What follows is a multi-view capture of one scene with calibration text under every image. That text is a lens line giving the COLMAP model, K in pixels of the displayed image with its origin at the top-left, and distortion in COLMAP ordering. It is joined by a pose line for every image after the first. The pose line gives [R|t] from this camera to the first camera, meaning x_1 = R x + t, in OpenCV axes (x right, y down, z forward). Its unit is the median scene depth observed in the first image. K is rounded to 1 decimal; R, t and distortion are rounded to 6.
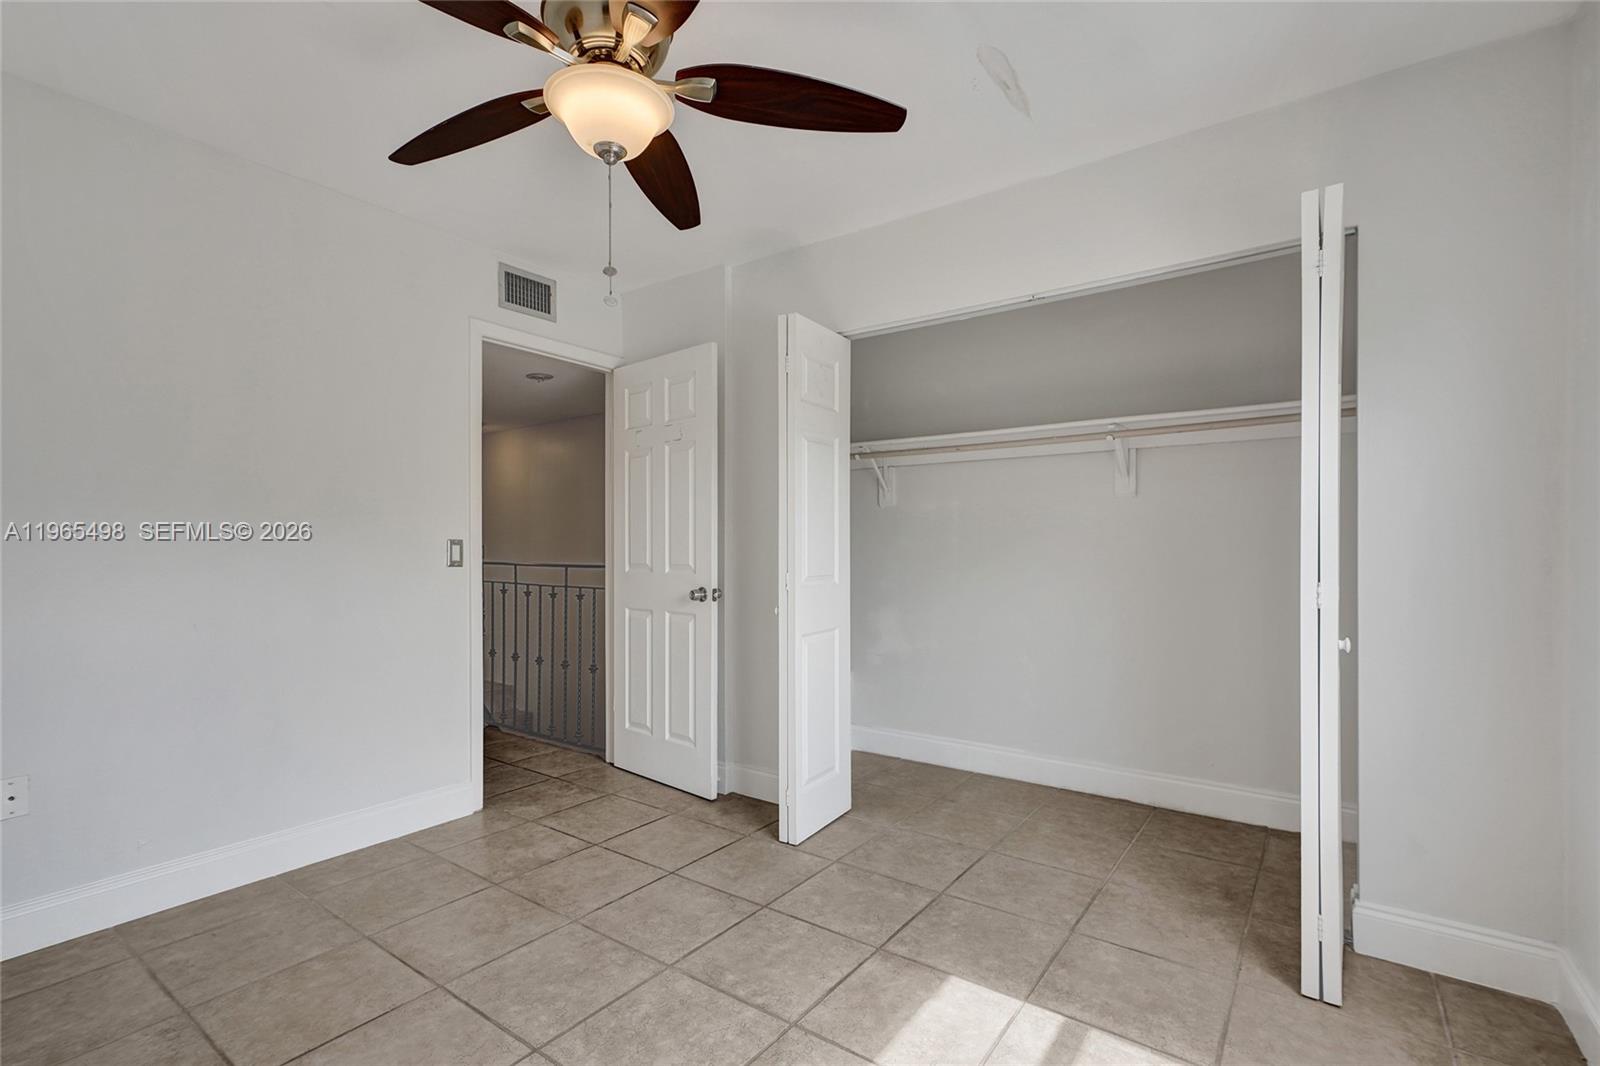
lens RADIAL K [[736.4, 0, 782.4], [0, 736.4, 555.8], [0, 0, 1]] dist [0.002847, 0.006840]
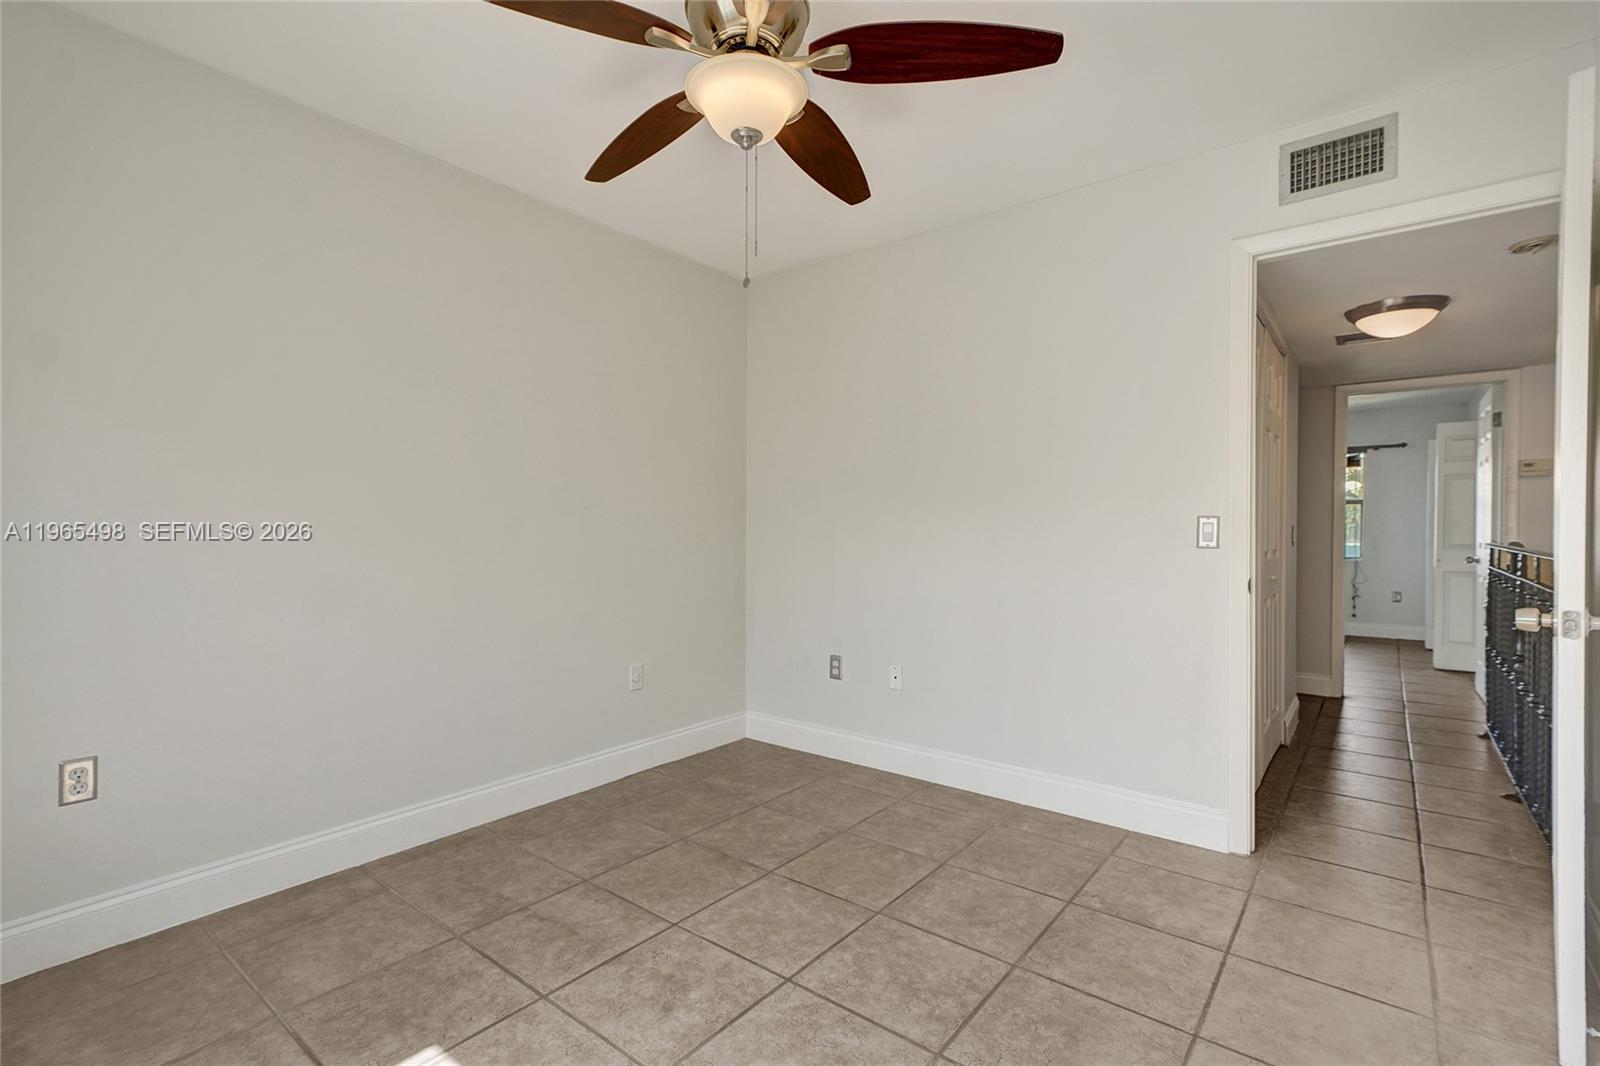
lens RADIAL K [[736.4, 0, 804.6], [0, 736.4, 534.4], [0, 0, 1]] dist [0.002847, 0.006840]
pose [[-0.020263, 0.007449, -0.999767, 0.535800], [-0.013925, 0.999873, 0.007732, 0.000373], [0.999698, 0.014078, -0.020157, 0.737842]]
